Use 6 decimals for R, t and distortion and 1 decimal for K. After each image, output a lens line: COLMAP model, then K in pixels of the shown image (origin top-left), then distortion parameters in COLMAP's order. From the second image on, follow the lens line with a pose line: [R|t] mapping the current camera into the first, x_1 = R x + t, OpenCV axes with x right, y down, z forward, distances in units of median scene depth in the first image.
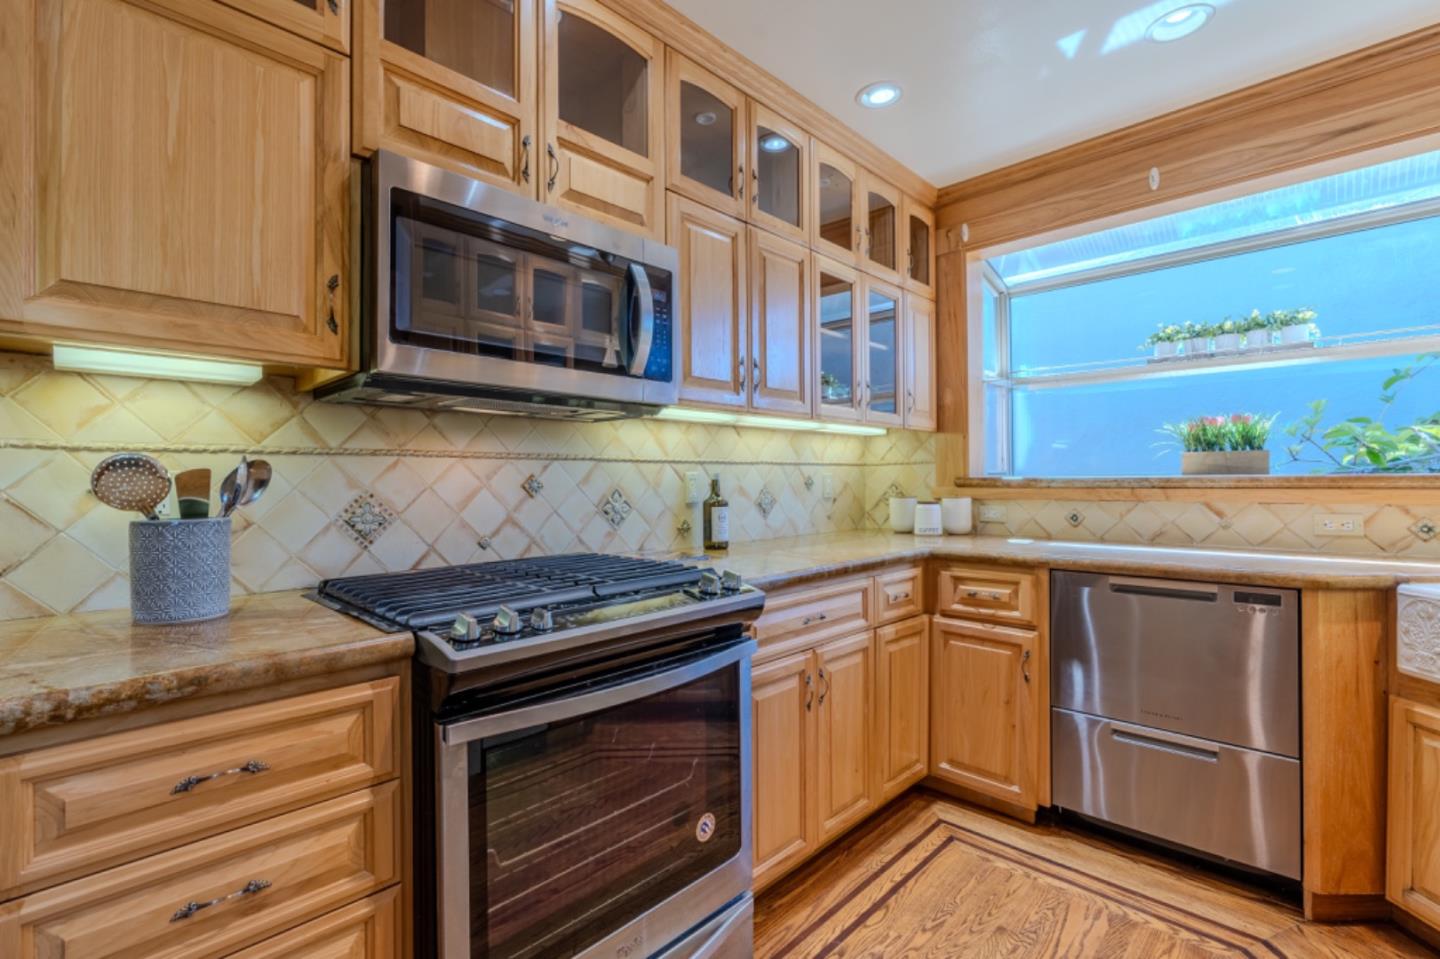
lens RADIAL K [[661.1, 0, 720.0], [0, 661.1, 479.5], [0, 0, 1]] dist [-0.002075, -0.000251]
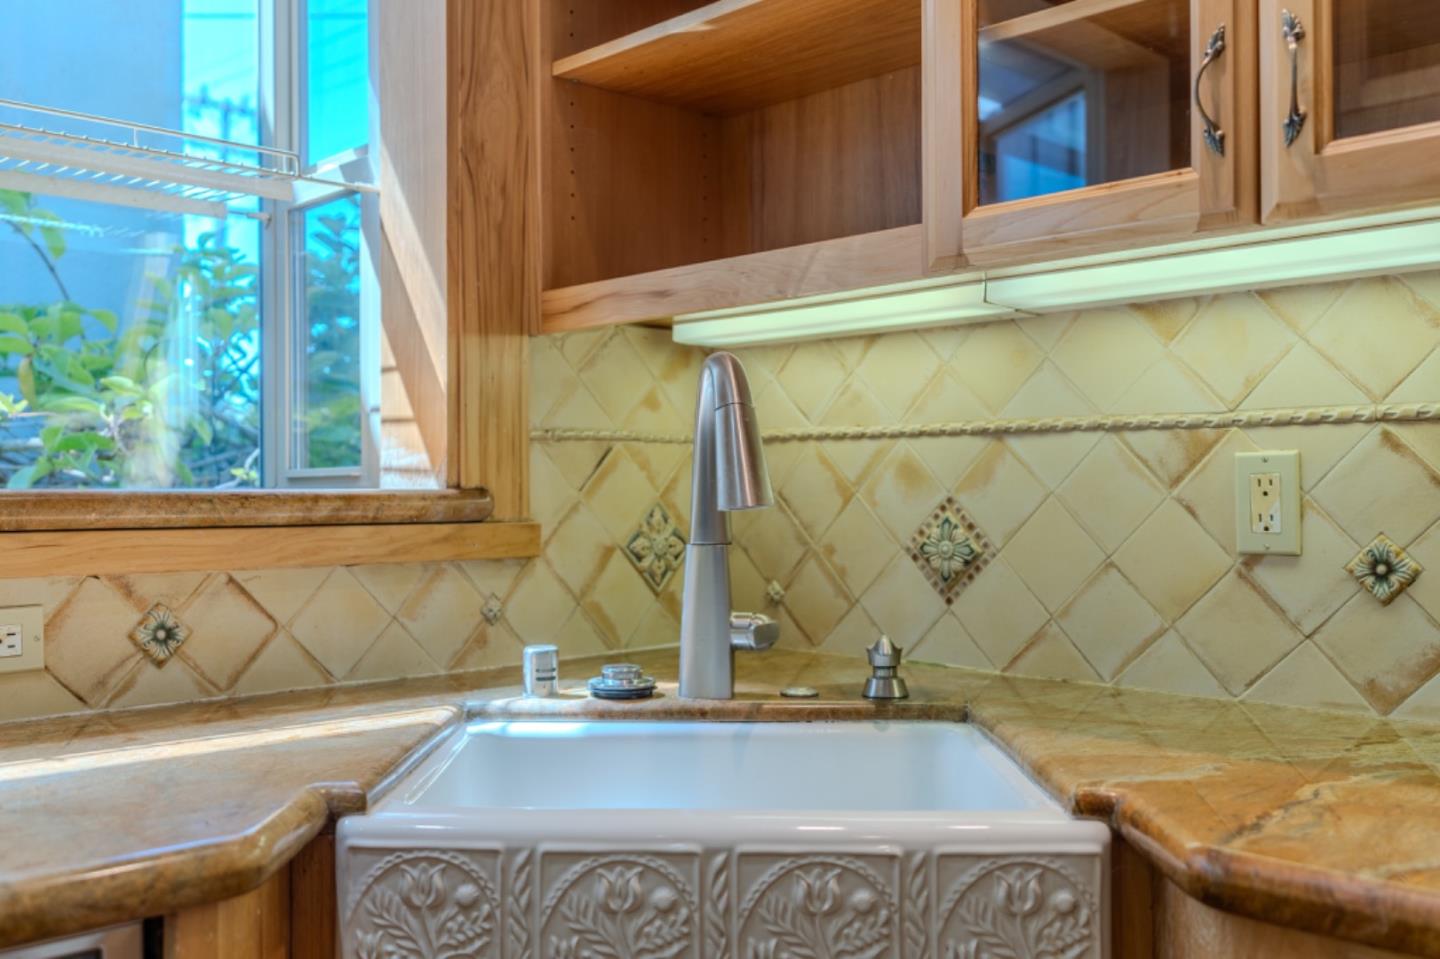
lens RADIAL K [[1333.9, 0, 720.0], [0, 1333.9, 479.5], [0, 0, 1]] dist [0.007812, -0.128172]
pose [[0.013685, 0.016945, 0.999763, 0.273508], [0.003213, 0.999850, -0.016991, -0.000488], [-0.999901, 0.003445, 0.013628, 0.608576]]
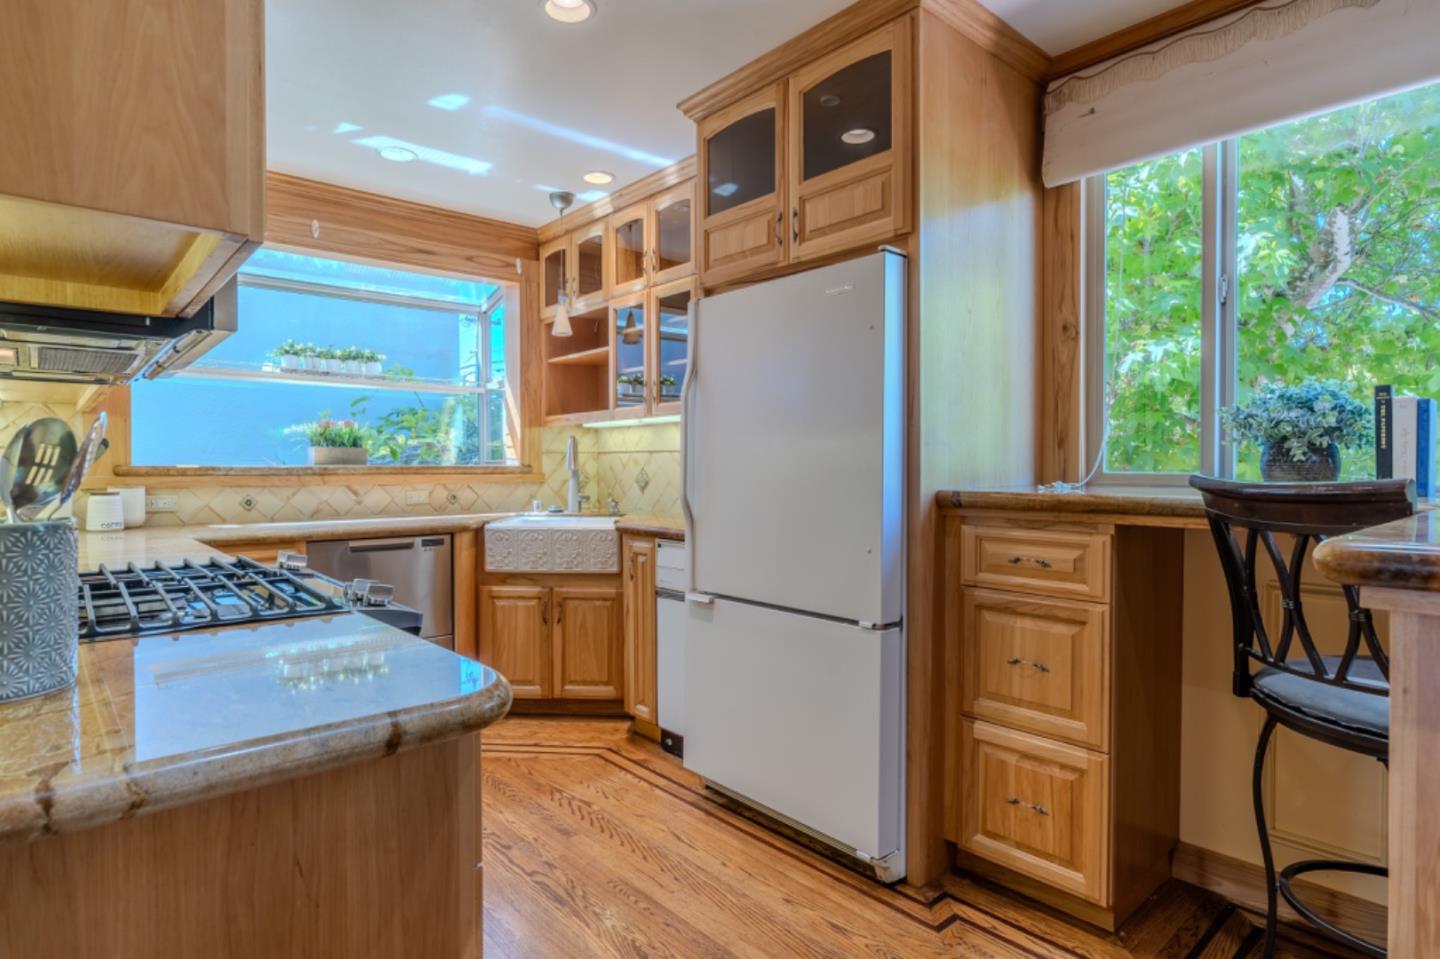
lens RADIAL K [[719.2, 0, 705.5], [0, 719.2, 476.2], [0, 0, 1]] dist [-0.002989, -0.001151]
pose [[0.070952, -0.005403, 0.997465, -0.720631], [0.001349, 0.999985, 0.005321, 0.009933], [-0.997479, 0.000968, 0.070959, 0.180230]]
